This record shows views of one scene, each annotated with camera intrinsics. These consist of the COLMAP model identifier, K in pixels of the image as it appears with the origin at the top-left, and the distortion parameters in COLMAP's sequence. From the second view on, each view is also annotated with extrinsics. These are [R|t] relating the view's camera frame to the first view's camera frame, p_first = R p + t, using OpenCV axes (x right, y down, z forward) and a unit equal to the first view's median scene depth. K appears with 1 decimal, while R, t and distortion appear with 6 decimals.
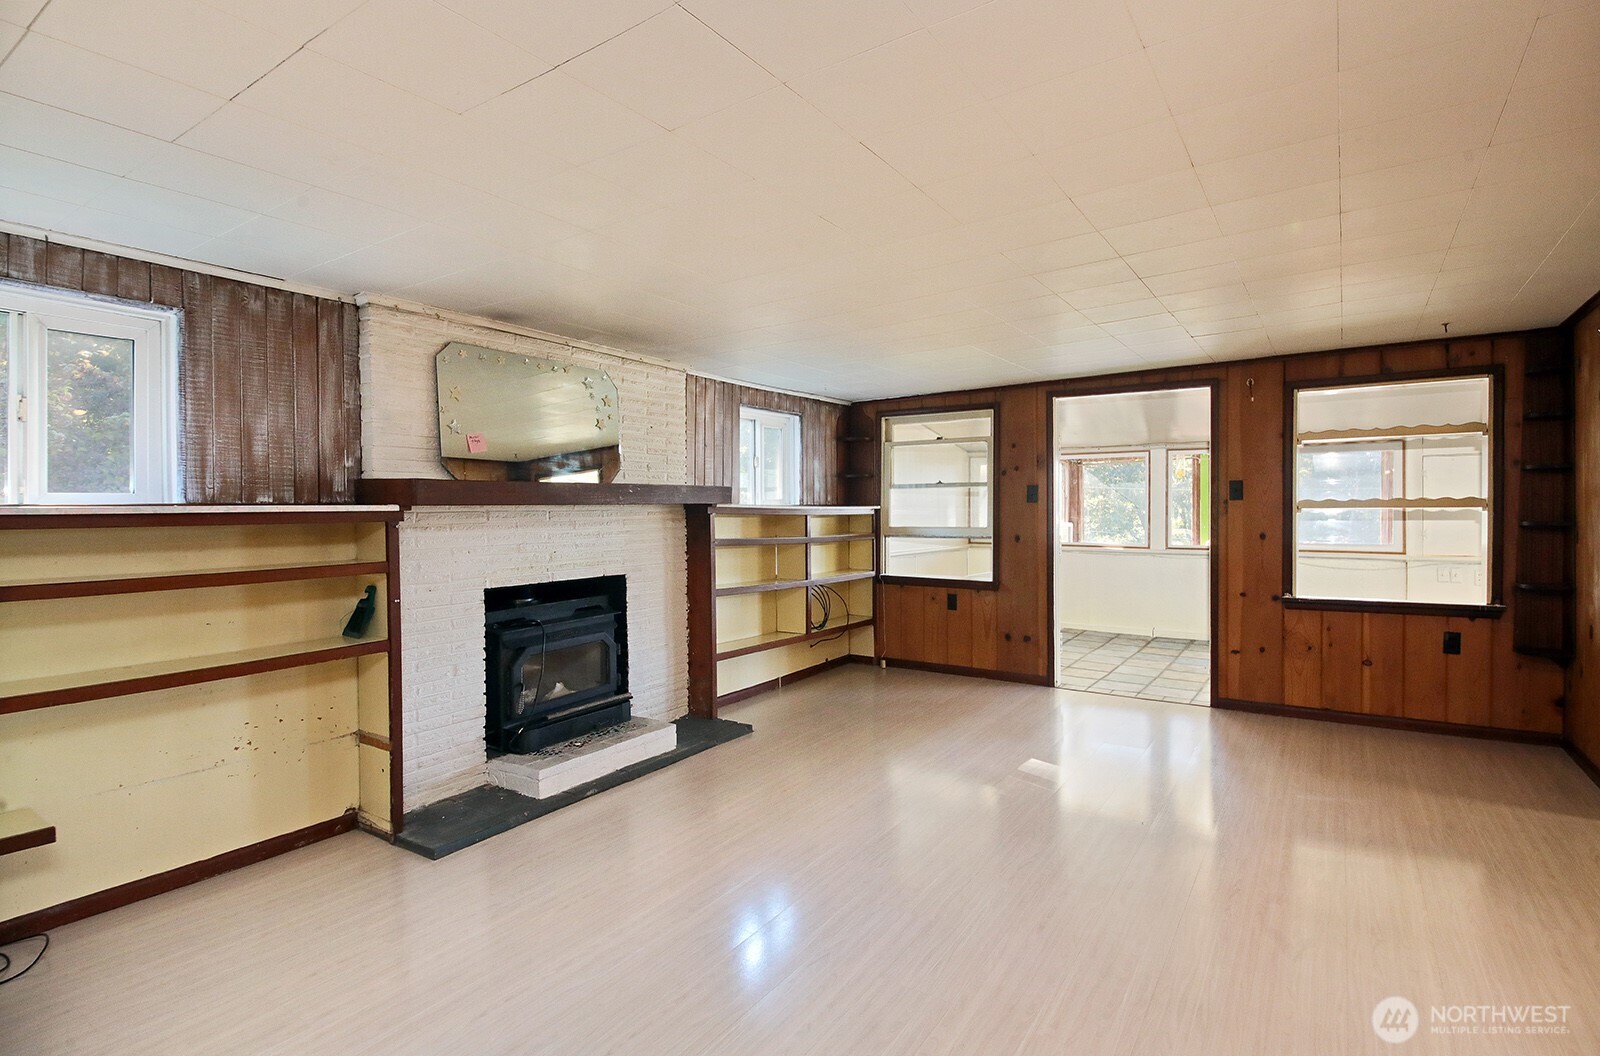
lens RADIAL K [[778.4, 0, 808.2], [0, 778.4, 519.2], [0, 0, 1]] dist [0.005174, -0.003720]
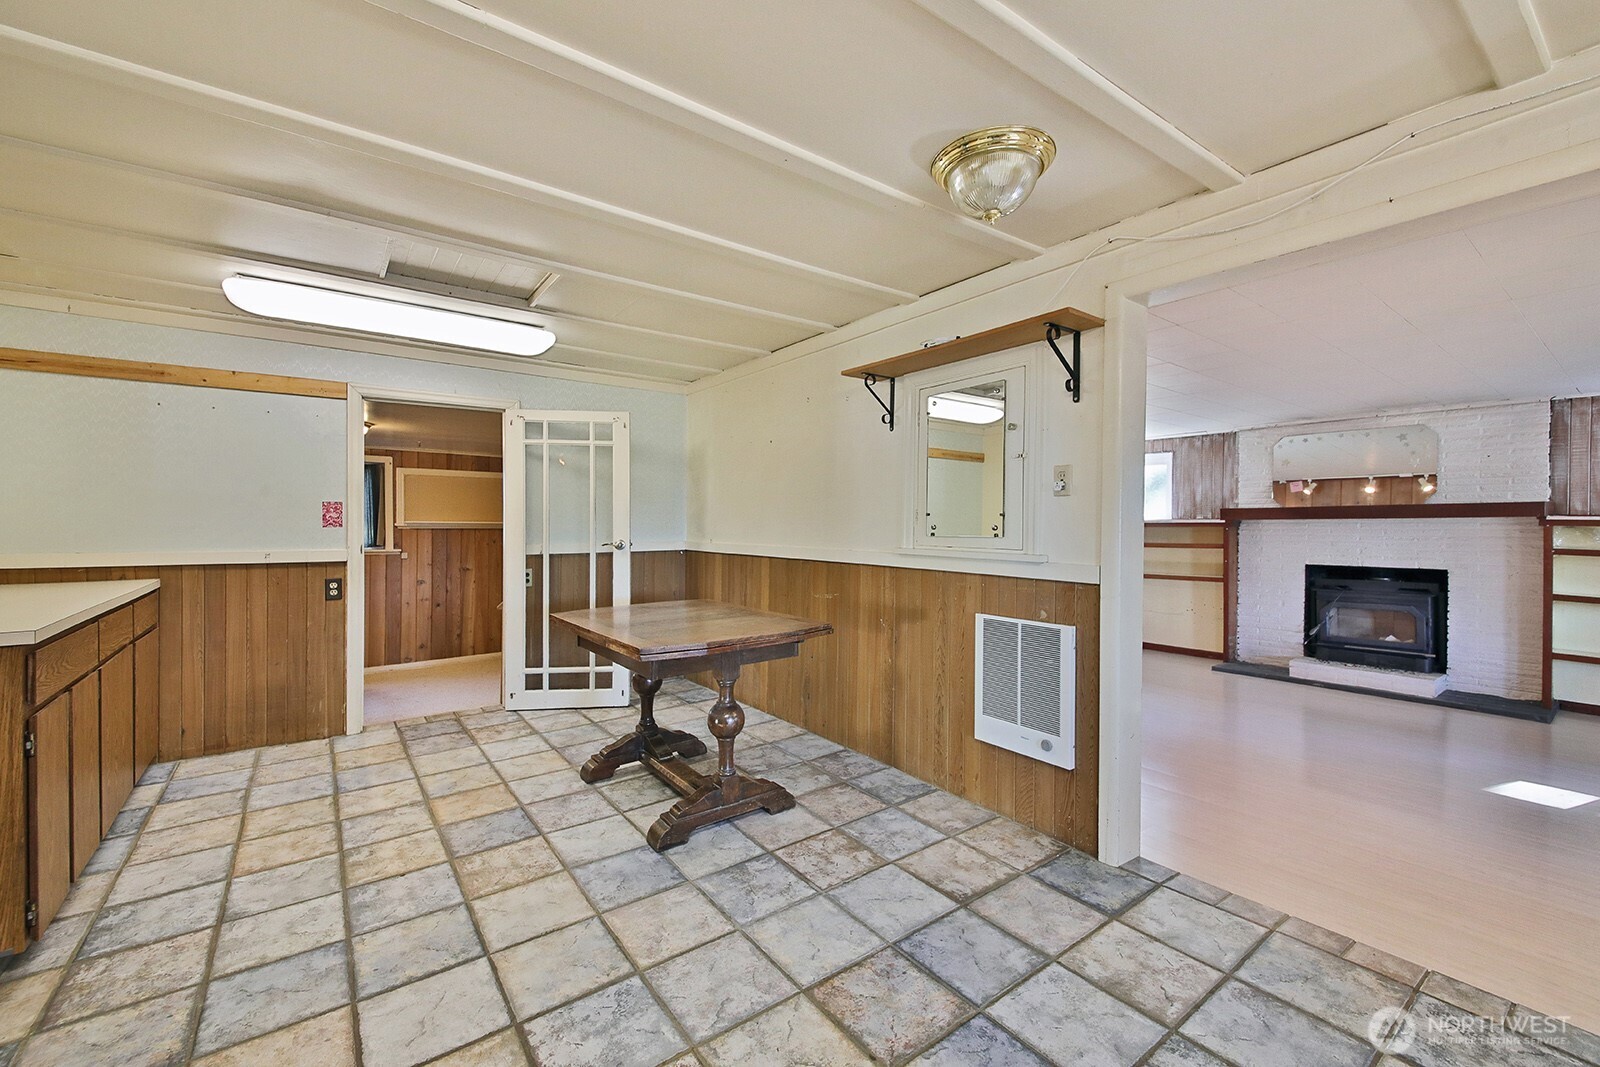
lens RADIAL K [[635.2, 0, 789.3], [0, 635.2, 521.4], [0, 0, 1]] dist [0.003134, -0.005444]
pose [[-0.338931, 0.007598, -0.940781, 1.101023], [-0.007980, 0.999908, 0.010950, -0.015418], [0.940777, 0.011219, -0.338839, 0.273397]]
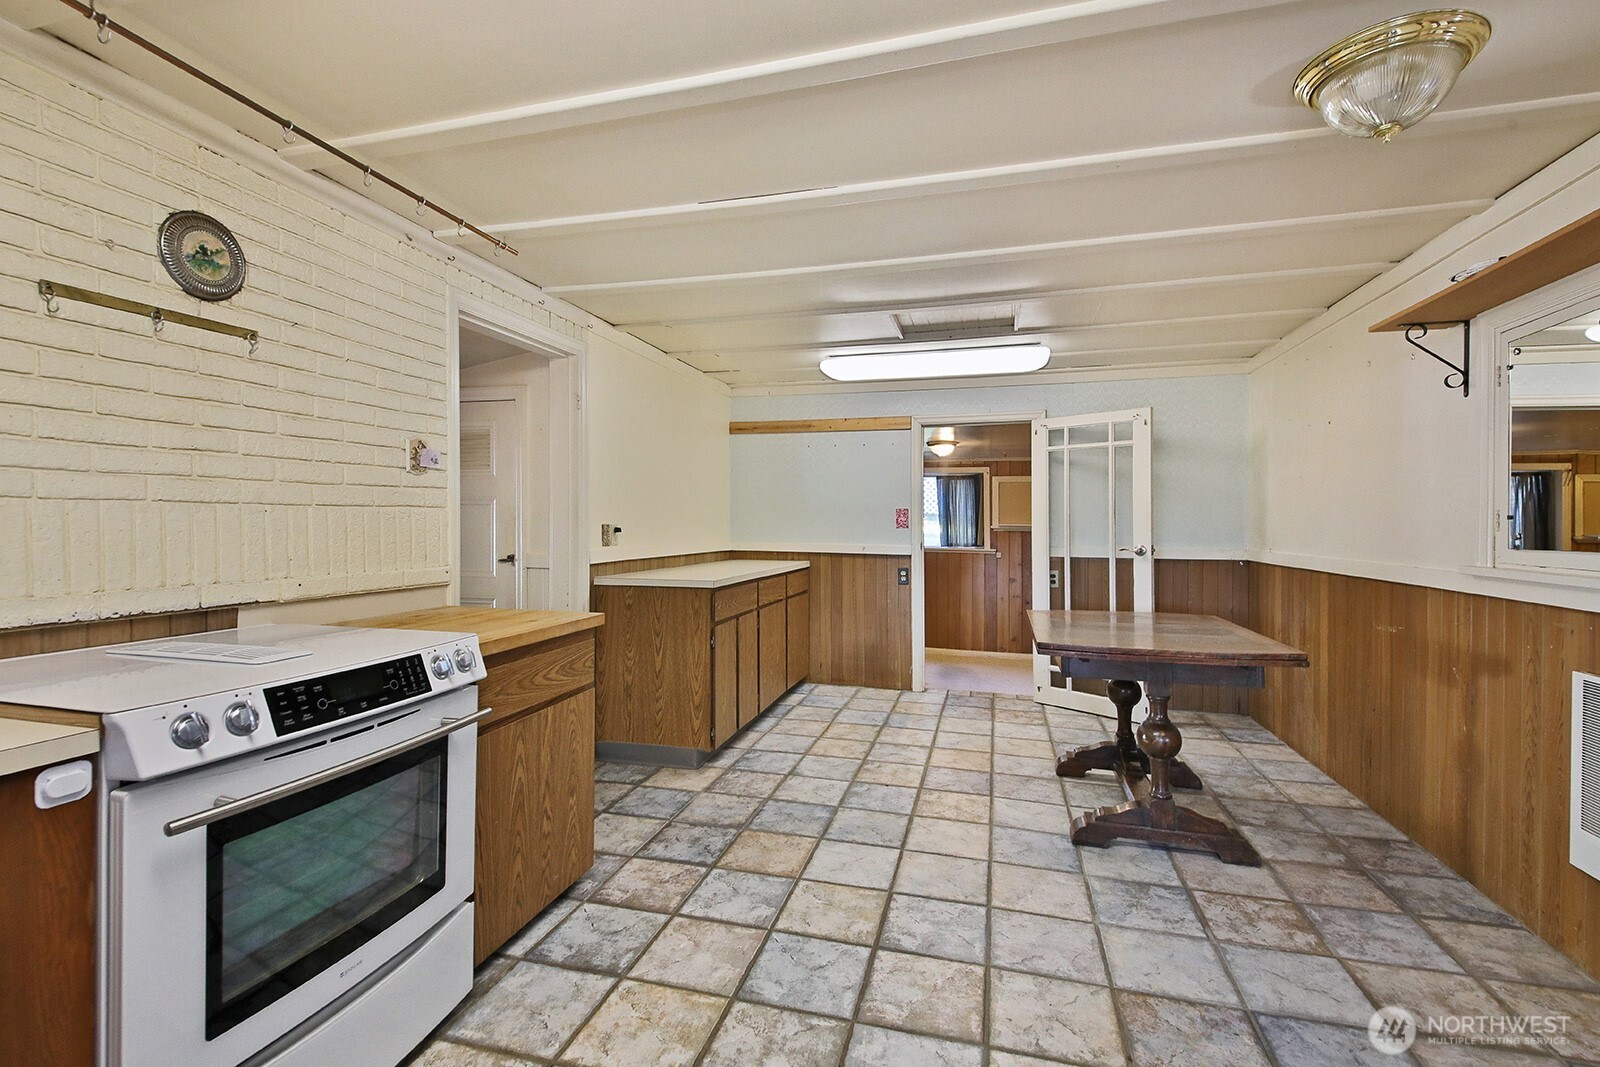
lens RADIAL K [[702.7, 0, 816.7], [0, 702.7, 521.9], [0, 0, 1]] dist [0.013745, -0.002853]
pose [[-0.944482, 0.001021, -0.328562, 1.054041], [-0.002798, 0.999934, 0.011152, -0.017272], [0.328552, 0.011452, -0.944416, 0.487702]]
